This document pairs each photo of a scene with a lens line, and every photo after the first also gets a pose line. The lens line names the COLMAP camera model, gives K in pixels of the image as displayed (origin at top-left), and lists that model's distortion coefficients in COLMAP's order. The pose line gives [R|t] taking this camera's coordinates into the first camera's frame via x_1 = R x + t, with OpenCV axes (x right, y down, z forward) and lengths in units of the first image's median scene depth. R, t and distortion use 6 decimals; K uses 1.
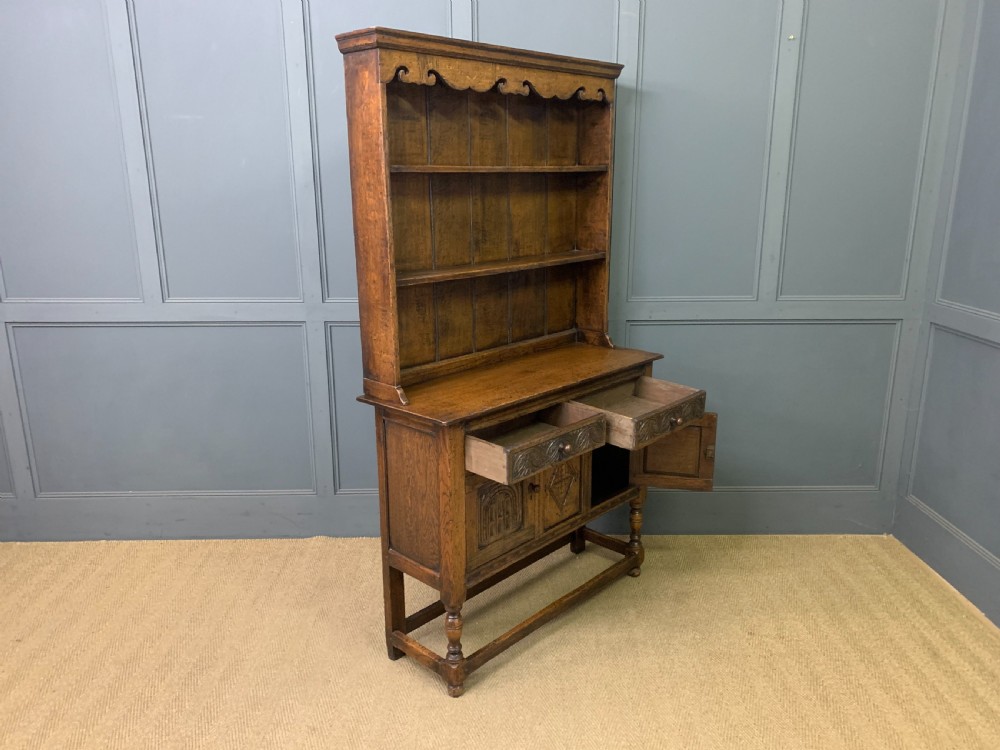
lens RADIAL K [[767.0, 0, 501.5], [0, 767.0, 377.9], [0, 0, 1]] dist [0.050312, -0.075893]
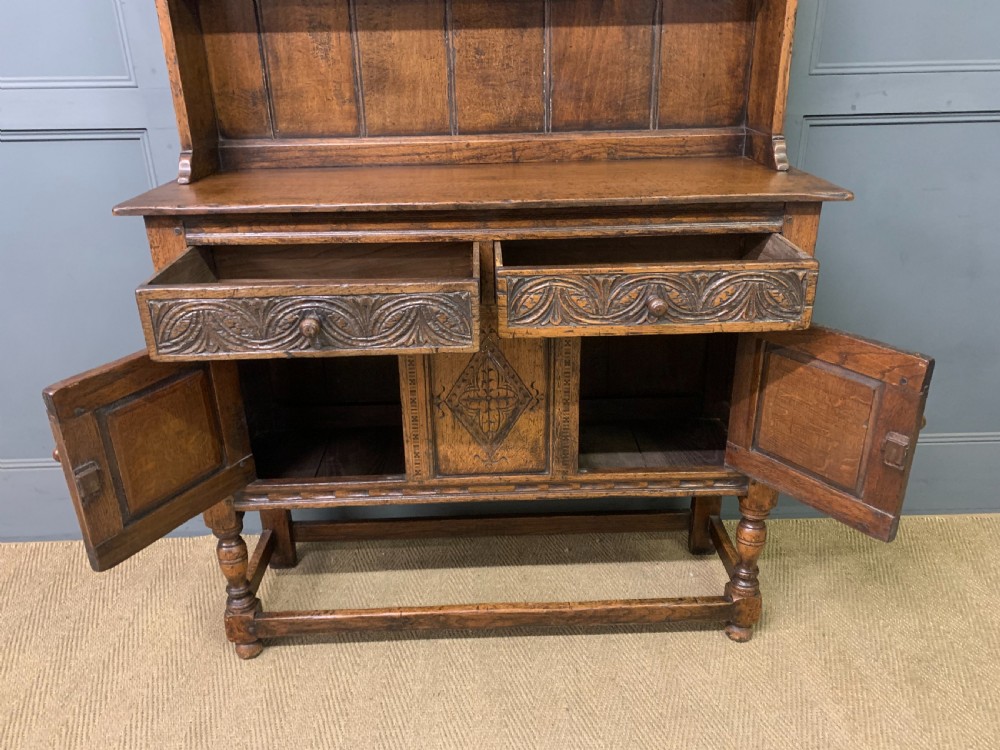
lens RADIAL K [[771.7, 0, 499.7], [0, 771.7, 367.1], [0, 0, 1]] dist [0.047985, -0.067790]
pose [[0.703665, 0.274463, -0.655382, 0.426170], [-0.167402, 0.960456, 0.222488, -0.002458], [0.690530, -0.046845, 0.721785, 0.651088]]
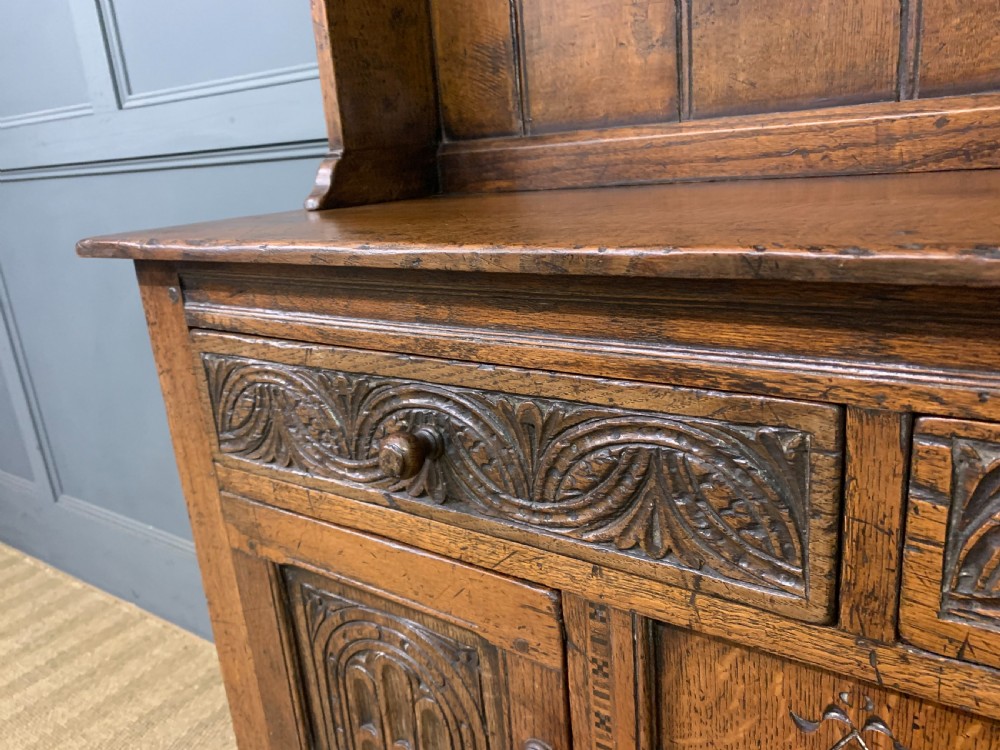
lens RADIAL K [[779.6, 0, 504.0], [0, 779.6, 376.4], [0, 0, 1]] dist [0.009143, -0.001103]
pose [[0.142899, 0.280447, -0.949173, 0.189773], [-0.173321, 0.951287, 0.254978, 0.004365], [0.974443, 0.128076, 0.184545, 0.915926]]
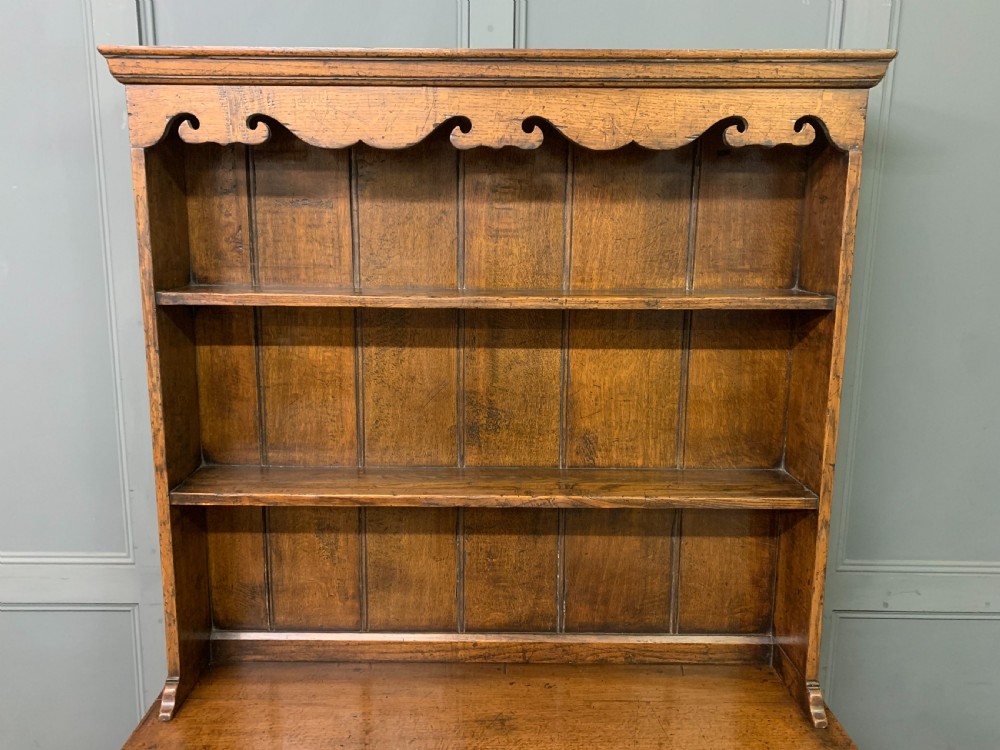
lens RADIAL K [[760.9, 0, 485.1], [0, 760.9, 362.2], [0, 0, 1]] dist [0.082318, -0.143360]
pose [[0.685924, 0.139635, -0.714150, 0.342985], [-0.198816, 0.980037, 0.000666, -0.229800], [0.699986, 0.141527, 0.699993, 0.661920]]
